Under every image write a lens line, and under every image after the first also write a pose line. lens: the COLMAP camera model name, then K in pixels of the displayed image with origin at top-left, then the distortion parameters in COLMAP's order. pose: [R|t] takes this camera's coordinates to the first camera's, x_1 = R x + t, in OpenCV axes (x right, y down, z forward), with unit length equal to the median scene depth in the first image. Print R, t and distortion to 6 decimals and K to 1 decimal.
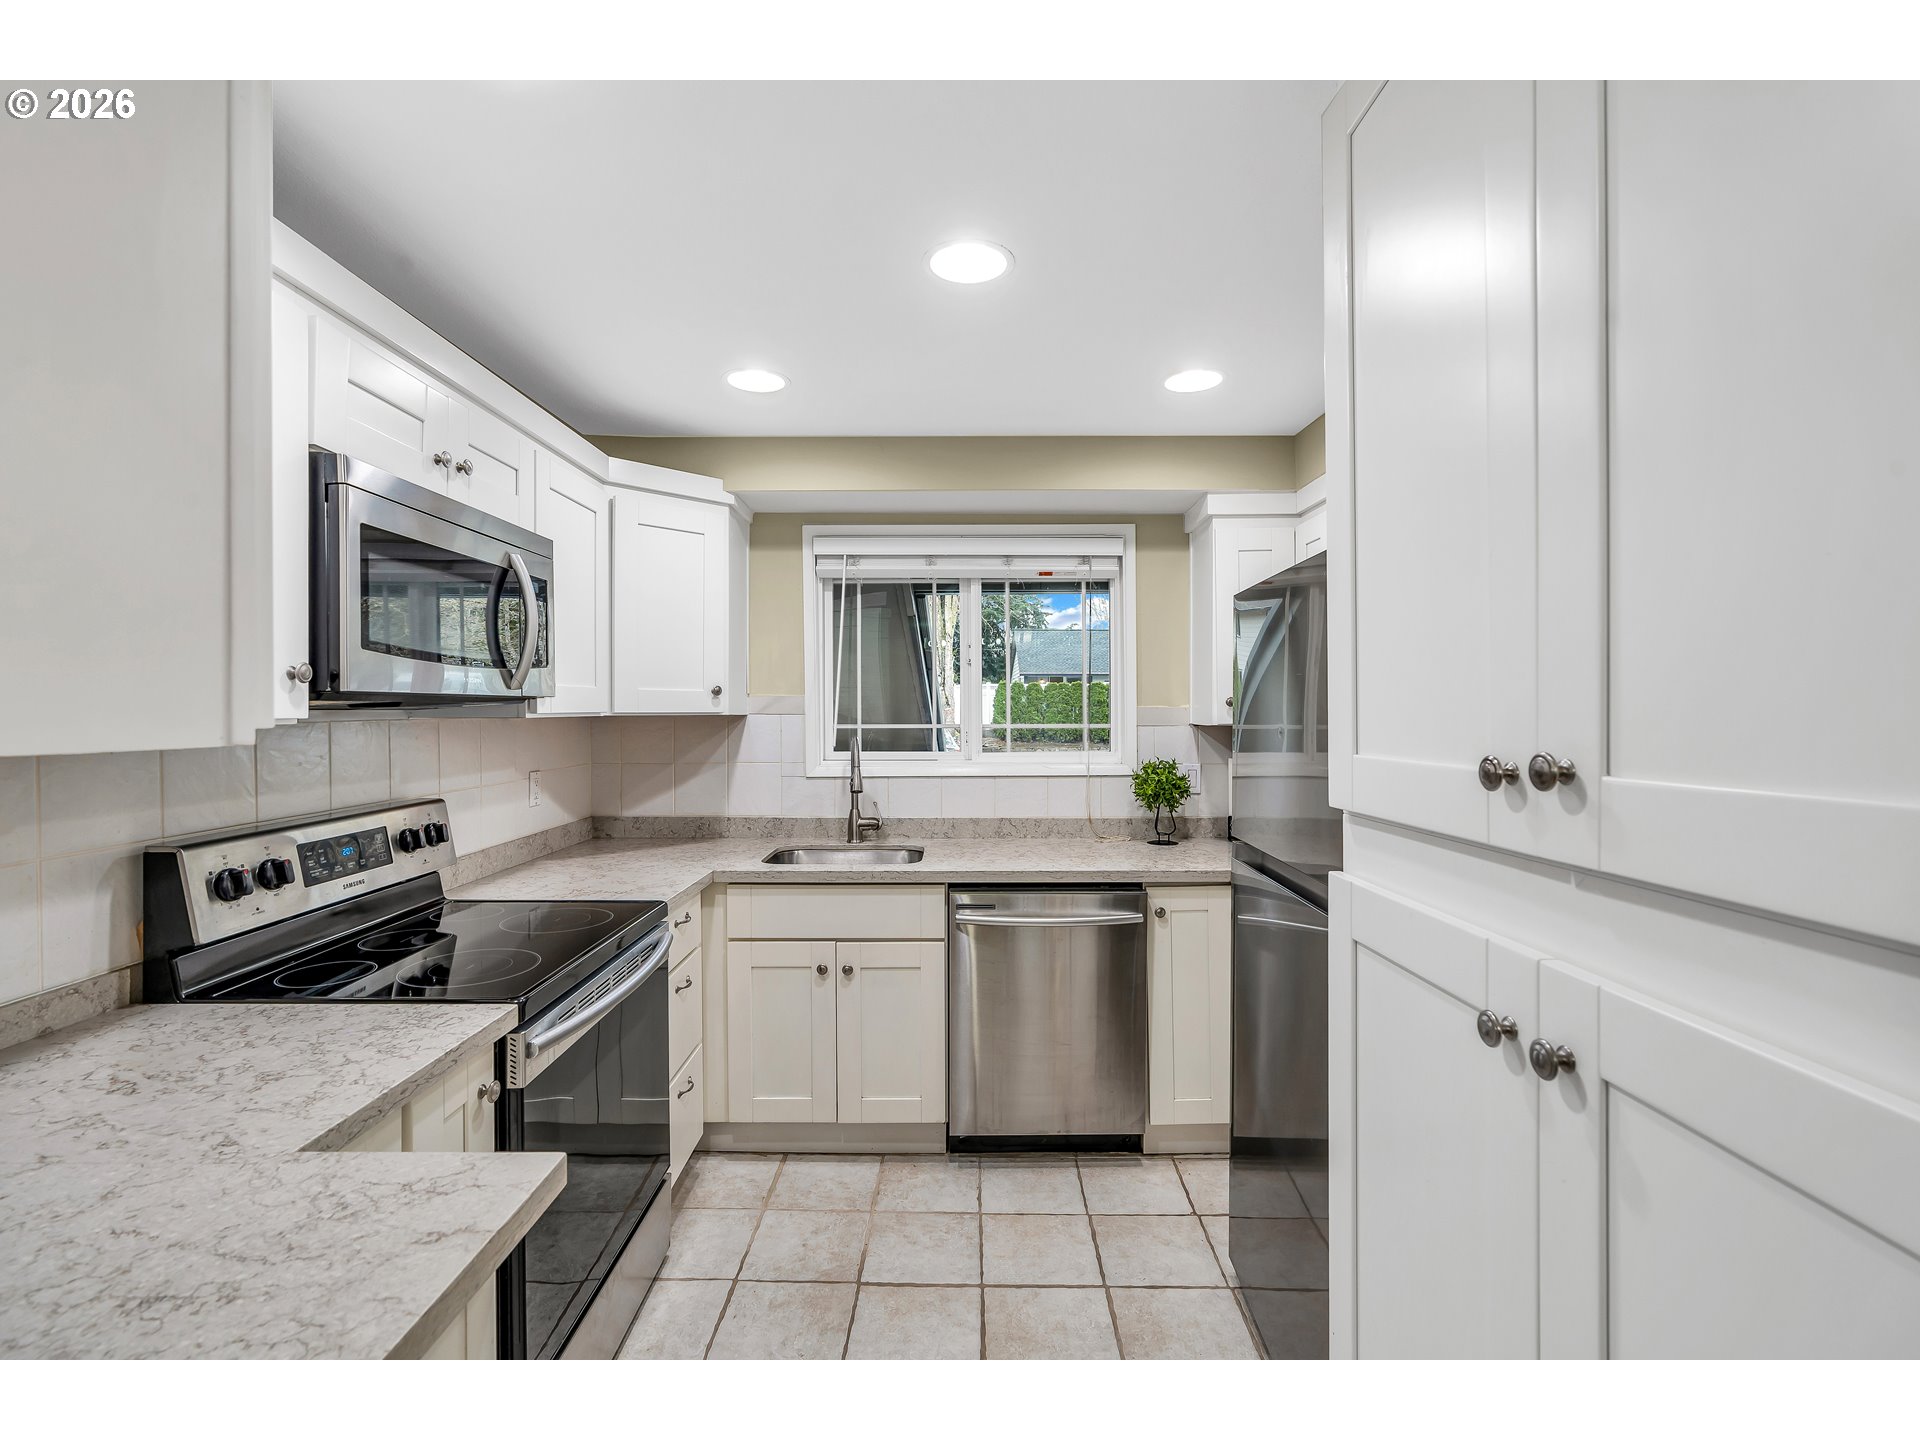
lens RADIAL K [[893.3, 0, 962.8], [0, 893.3, 718.2], [0, 0, 1]] dist [-0.006892, 0.000256]
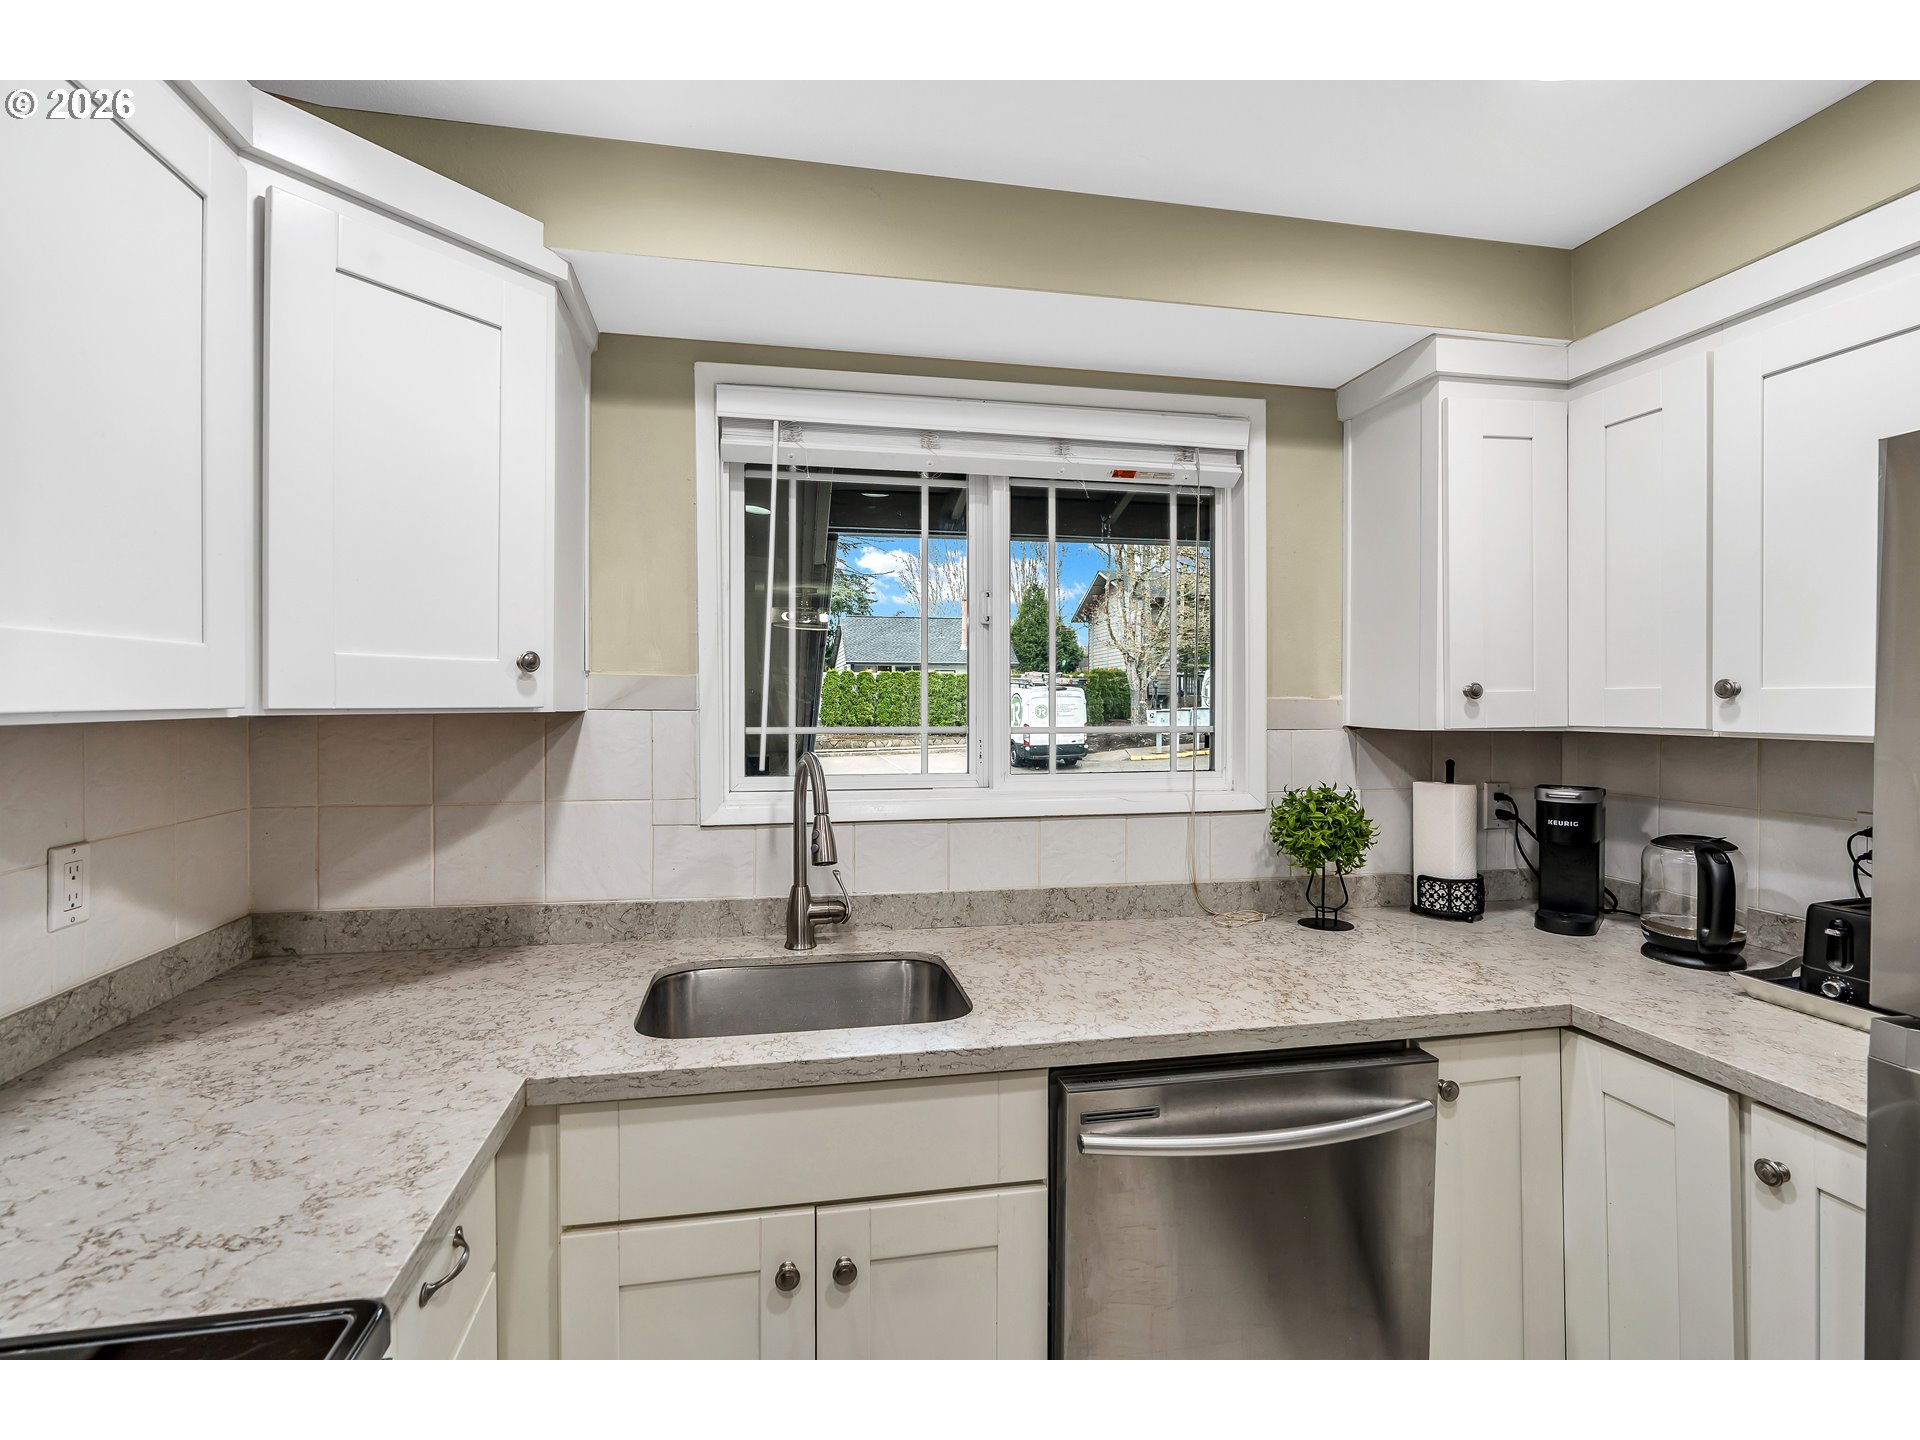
lens RADIAL K [[881.7, 0, 960.2], [0, 881.7, 707.1], [0, 0, 1]] dist [-0.003010, 0.000187]
pose [[0.977253, 0.001212, 0.212073, -0.137759], [-0.001021, 0.999999, -0.001014, -0.005901], [-0.212074, 0.000775, 0.977253, 0.450864]]
